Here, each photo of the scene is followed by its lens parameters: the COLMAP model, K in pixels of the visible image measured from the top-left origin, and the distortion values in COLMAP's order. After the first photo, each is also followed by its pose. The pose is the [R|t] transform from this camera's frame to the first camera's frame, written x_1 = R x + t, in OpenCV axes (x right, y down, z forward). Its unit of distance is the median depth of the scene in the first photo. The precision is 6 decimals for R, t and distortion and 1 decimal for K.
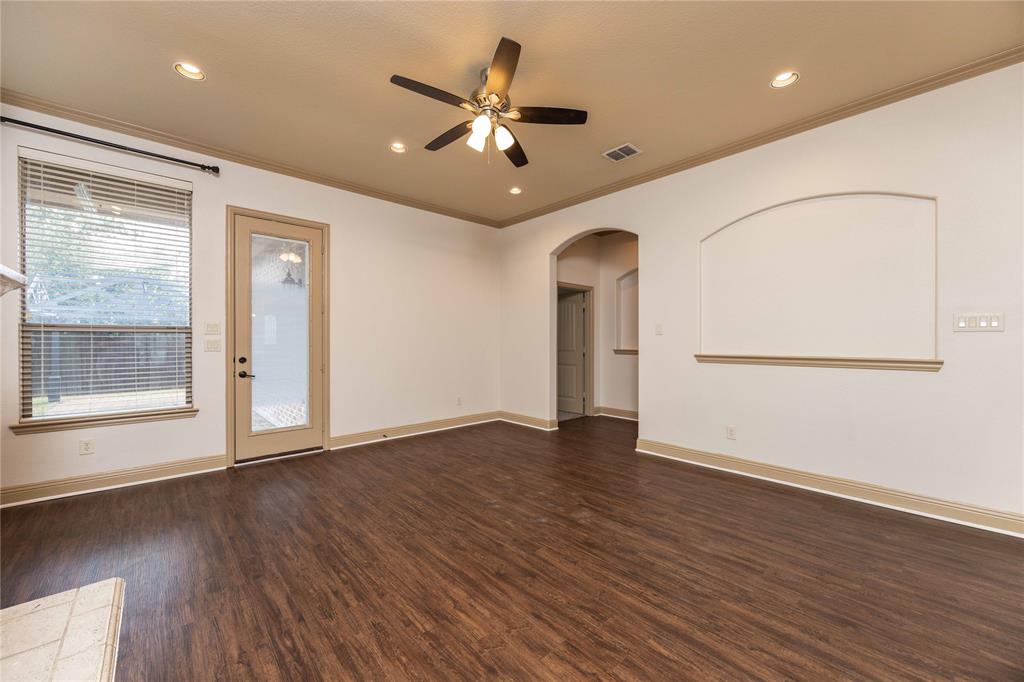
lens RADIAL K [[391.3, 0, 510.5], [0, 391.3, 339.9], [0, 0, 1]] dist [-0.002152, -0.000041]
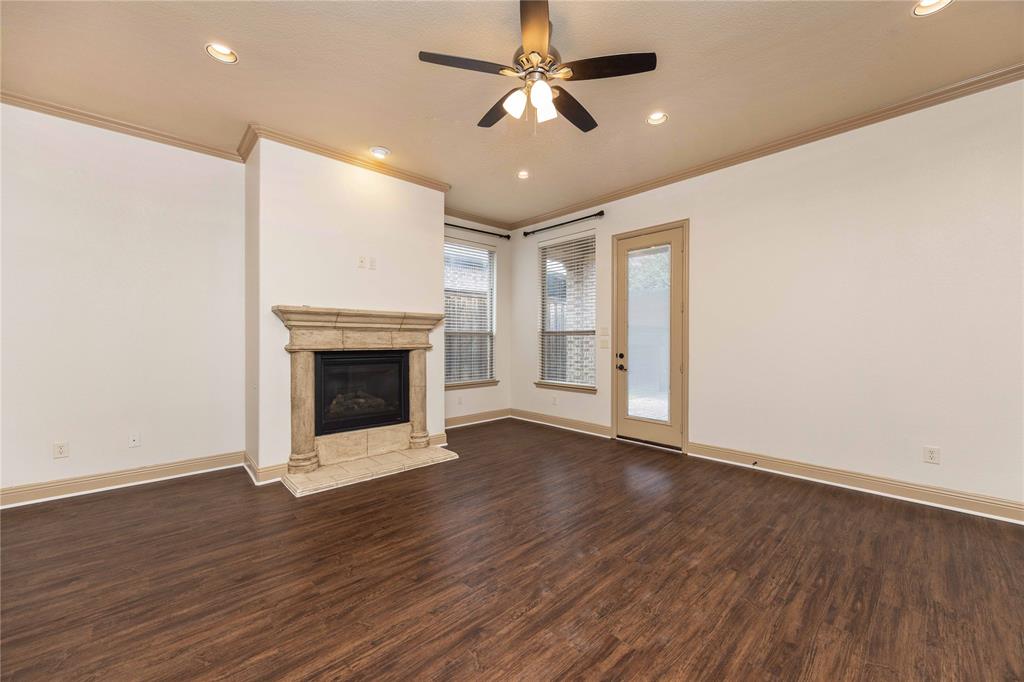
lens RADIAL K [[387.4, 0, 519.4], [0, 387.4, 341.5], [0, 0, 1]] dist [-0.002654, -0.000239]
pose [[0.021687, 0.004092, -0.999756, 0.731888], [0.003847, 0.999984, 0.004176, -0.000710], [0.999757, -0.003936, 0.021671, 0.873869]]
